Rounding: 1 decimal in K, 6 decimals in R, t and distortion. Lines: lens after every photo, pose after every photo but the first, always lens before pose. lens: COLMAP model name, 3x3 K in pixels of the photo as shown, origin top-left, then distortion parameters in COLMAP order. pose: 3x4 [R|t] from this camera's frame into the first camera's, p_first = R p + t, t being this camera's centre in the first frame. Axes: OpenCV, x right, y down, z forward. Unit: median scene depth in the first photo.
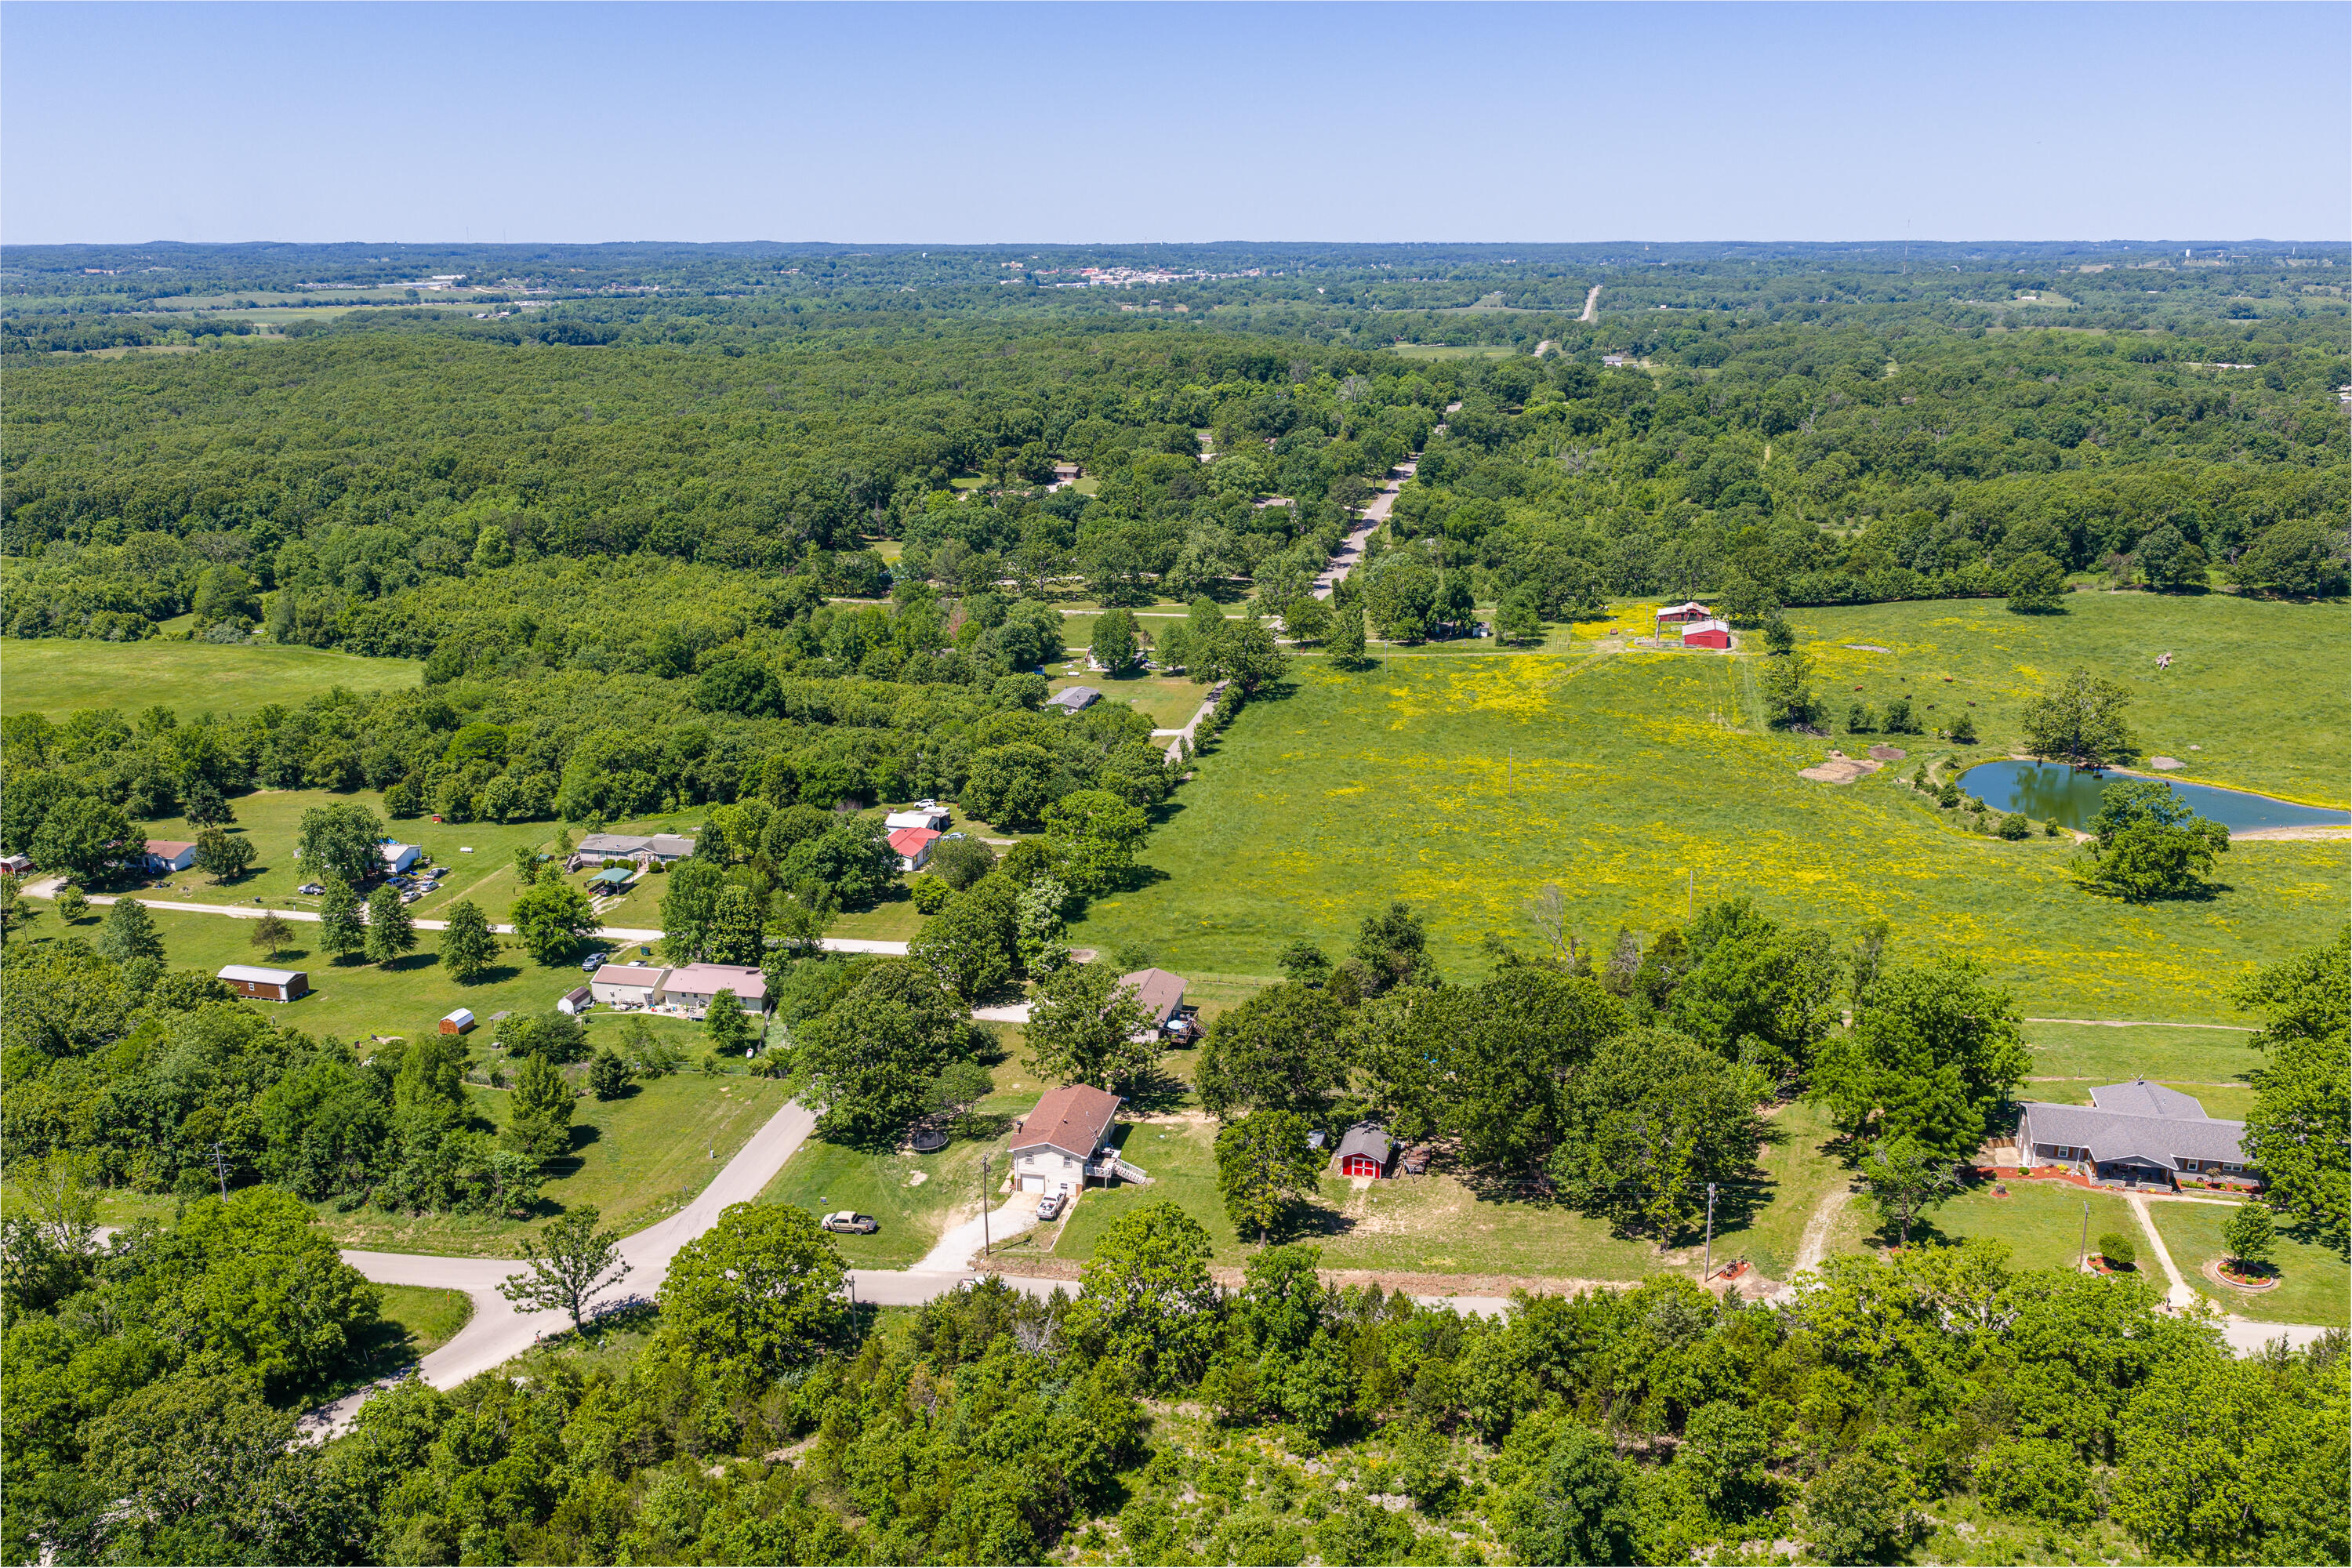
lens RADIAL K [[1952.3, 0, 1176.0], [0, 1952.3, 787.5], [0, 0, 1]] dist [0.021898, -0.034650]
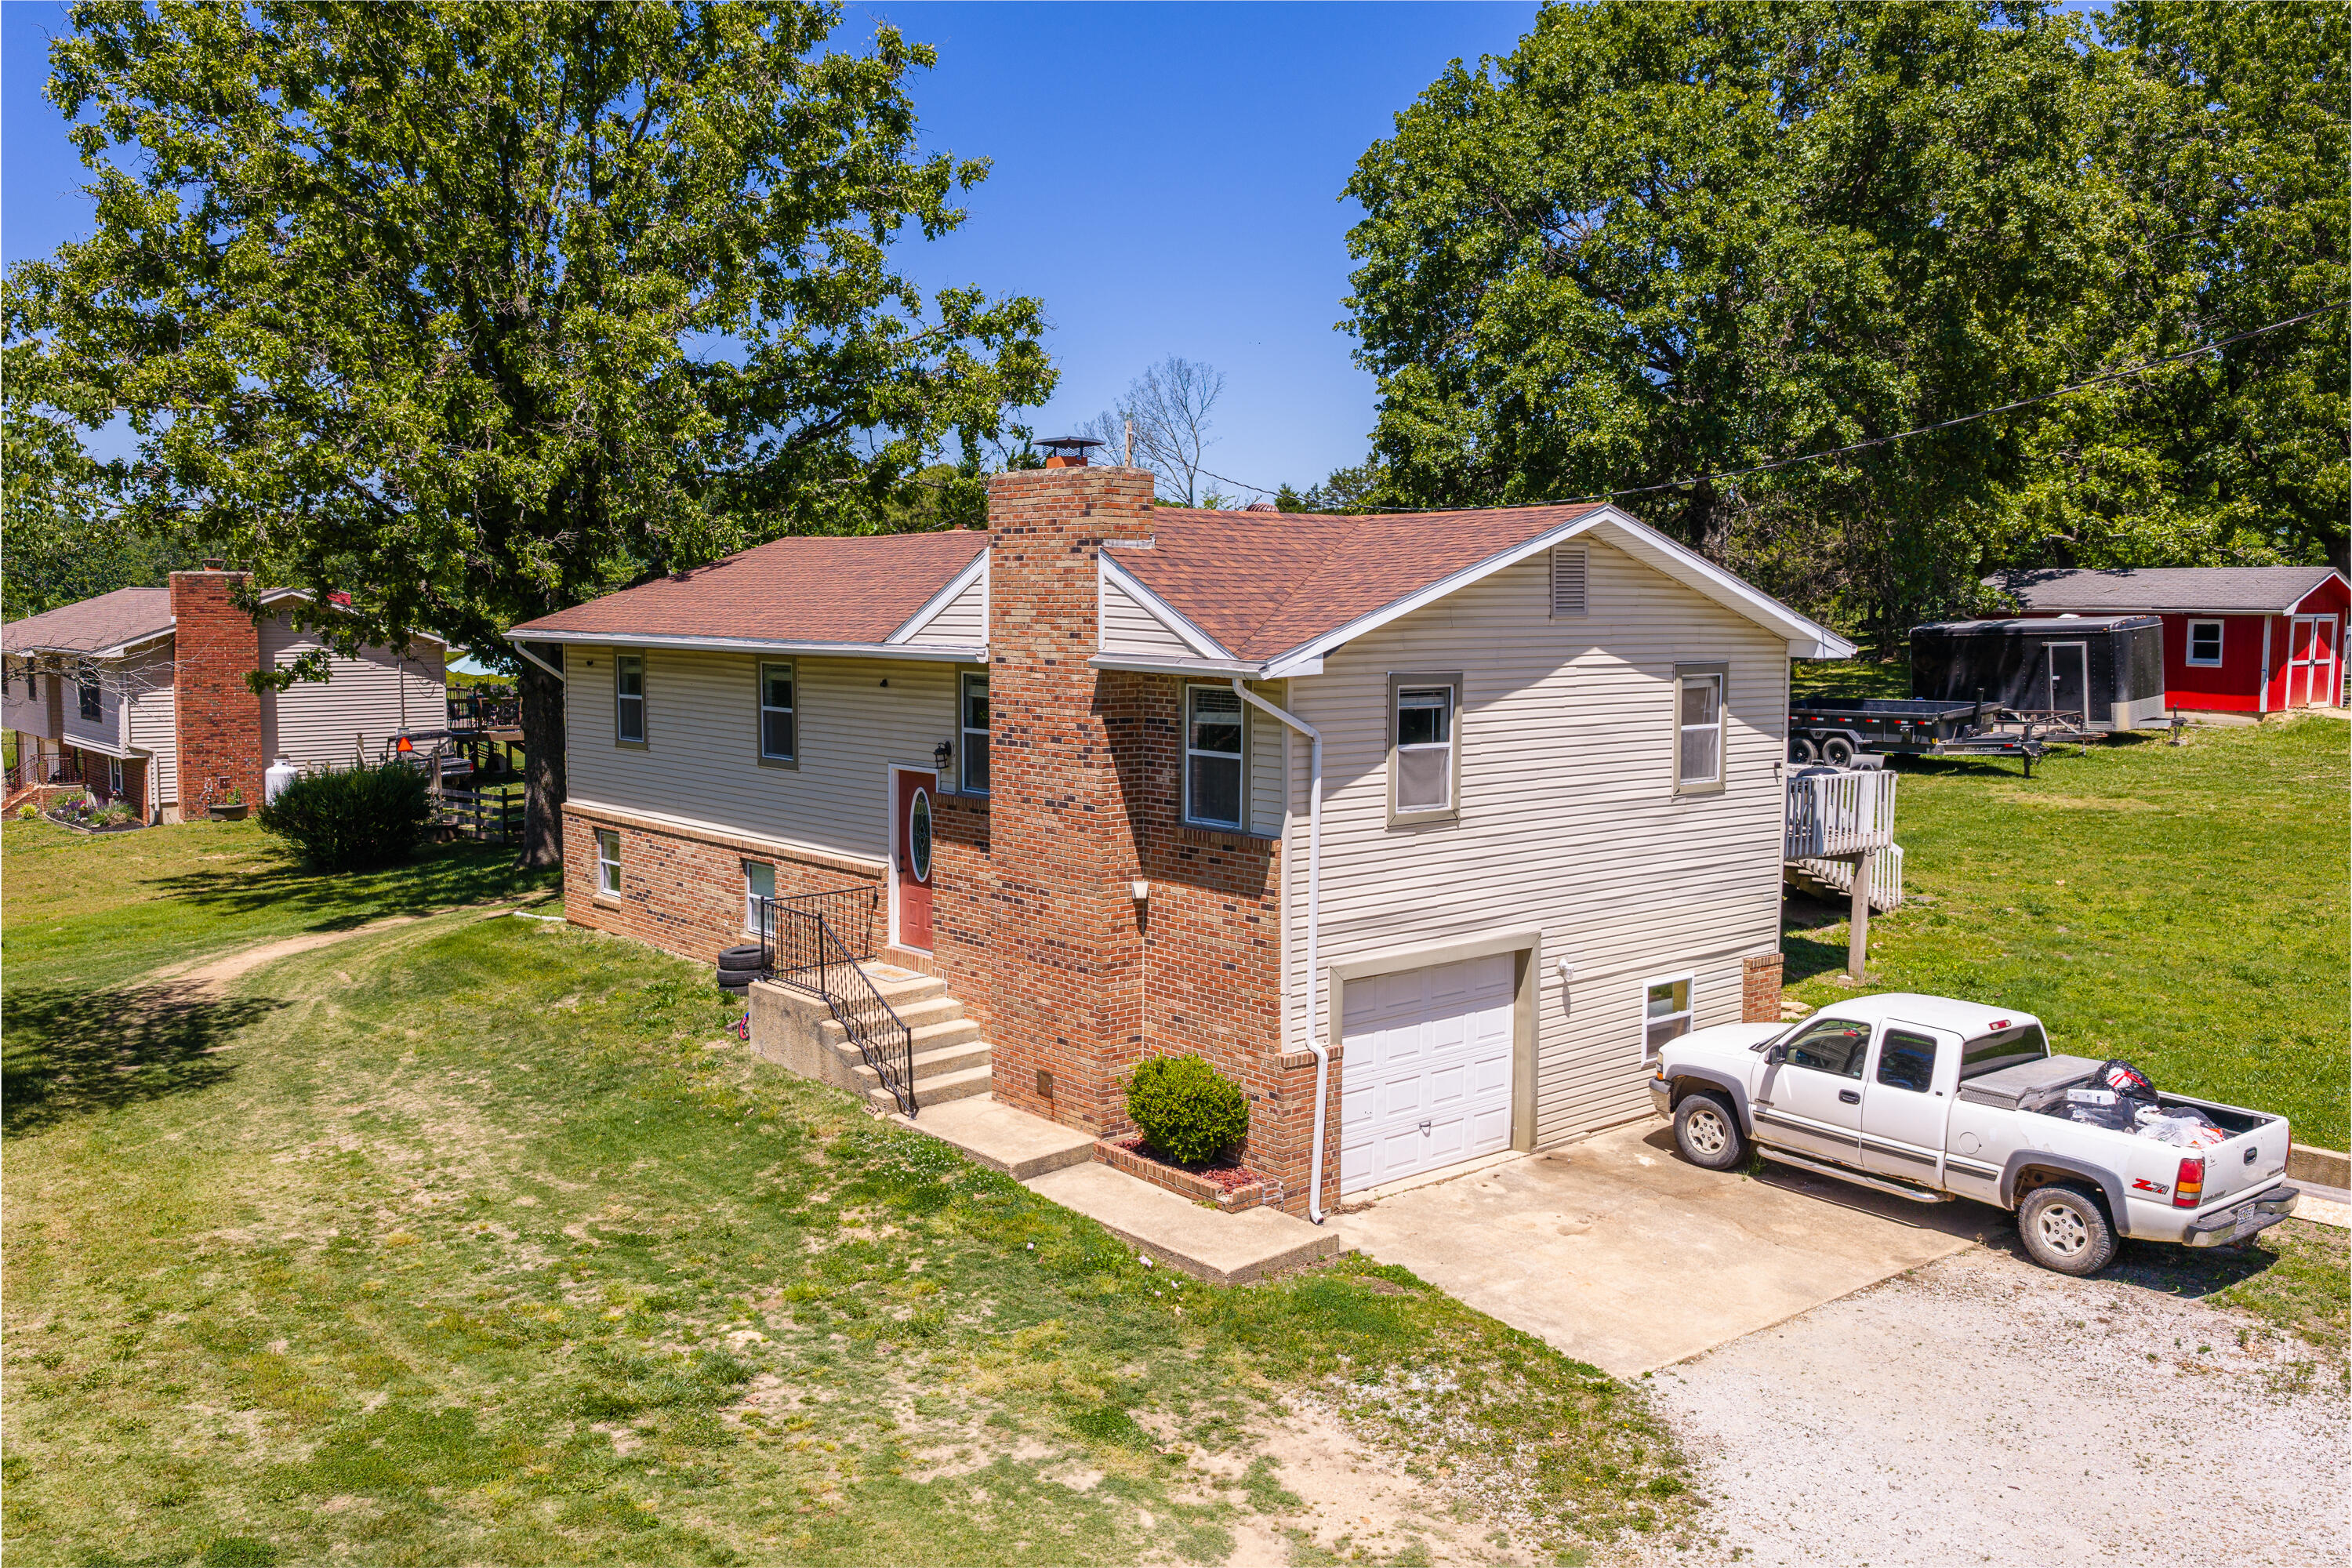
lens RADIAL K [[1952.3, 0, 1187.9], [0, 1952.3, 786.7], [0, 0, 1]] dist [0.021898, -0.034650]
pose [[0.599569, -0.070265, 0.797233, -0.144379], [0.209531, 0.975175, -0.071633, 0.191123], [-0.772408, 0.209994, 0.599407, 0.940431]]
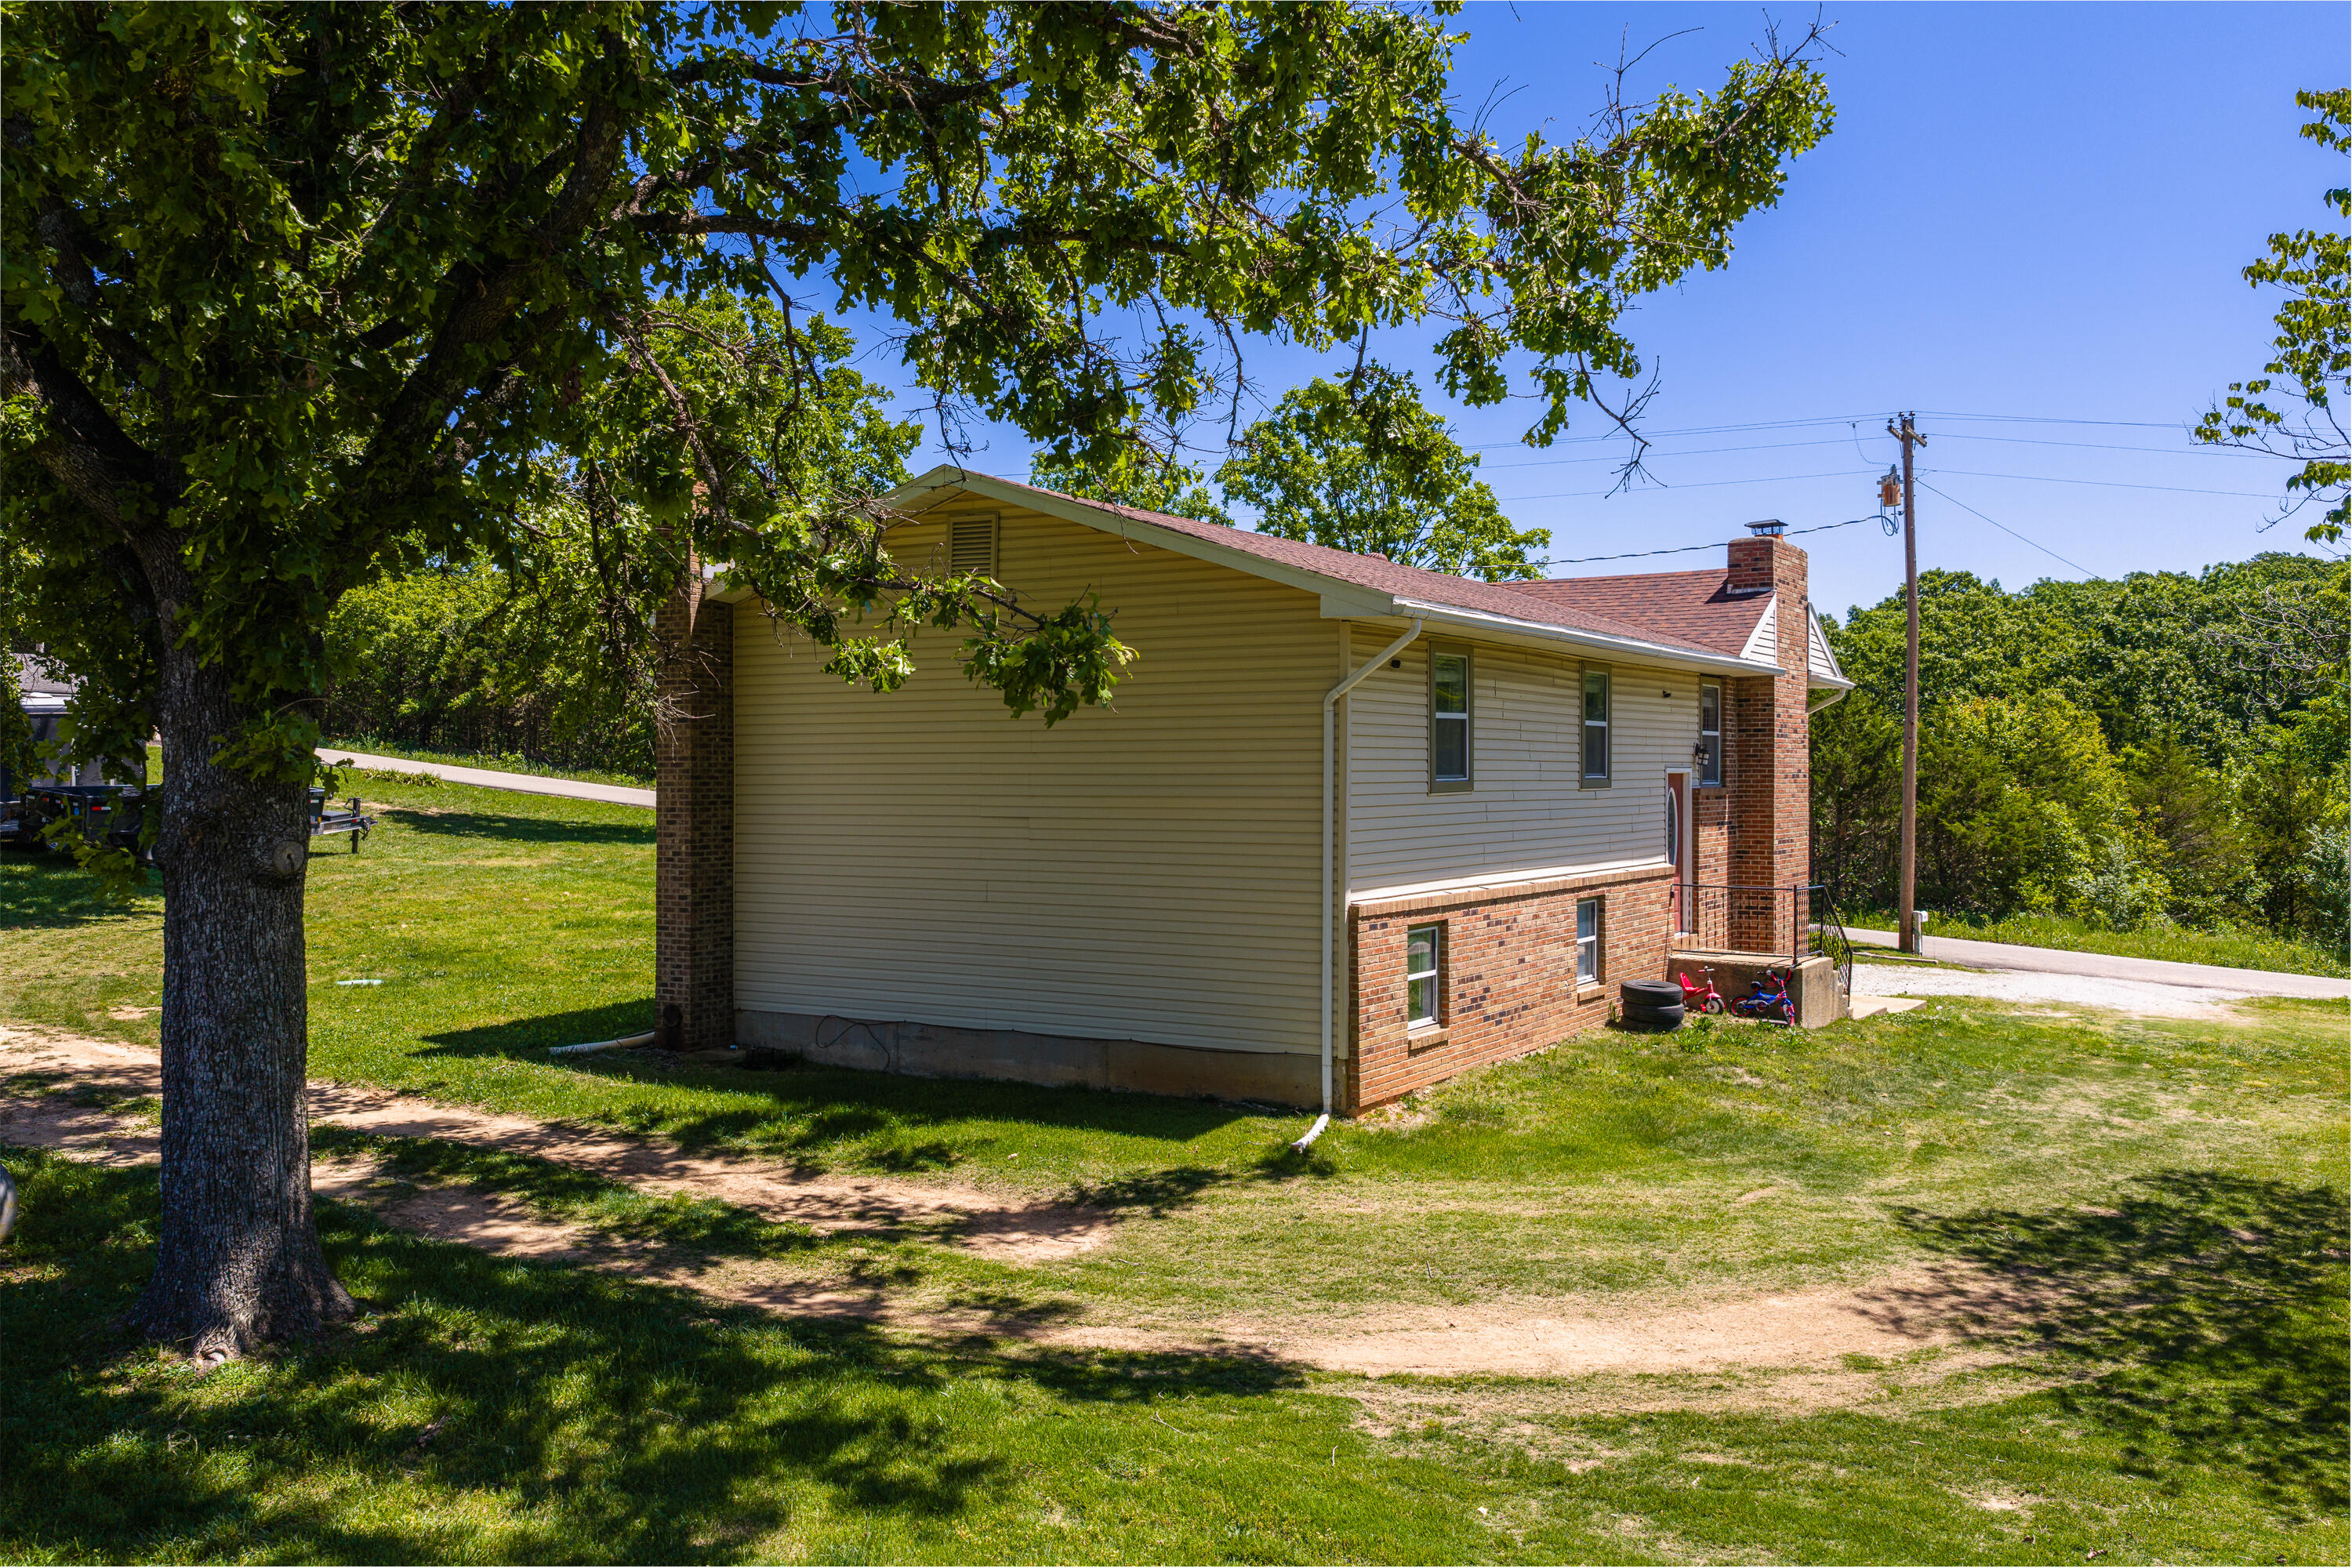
lens RADIAL K [[1952.3, 0, 1191.5], [0, 1952.3, 773.8], [0, 0, 1]] dist [0.021898, -0.034650]
pose [[-0.945497, 0.004673, 0.325596, -0.085485], [0.092219, 0.962804, 0.253976, 0.150895], [-0.312299, 0.270159, -0.910760, 1.114817]]
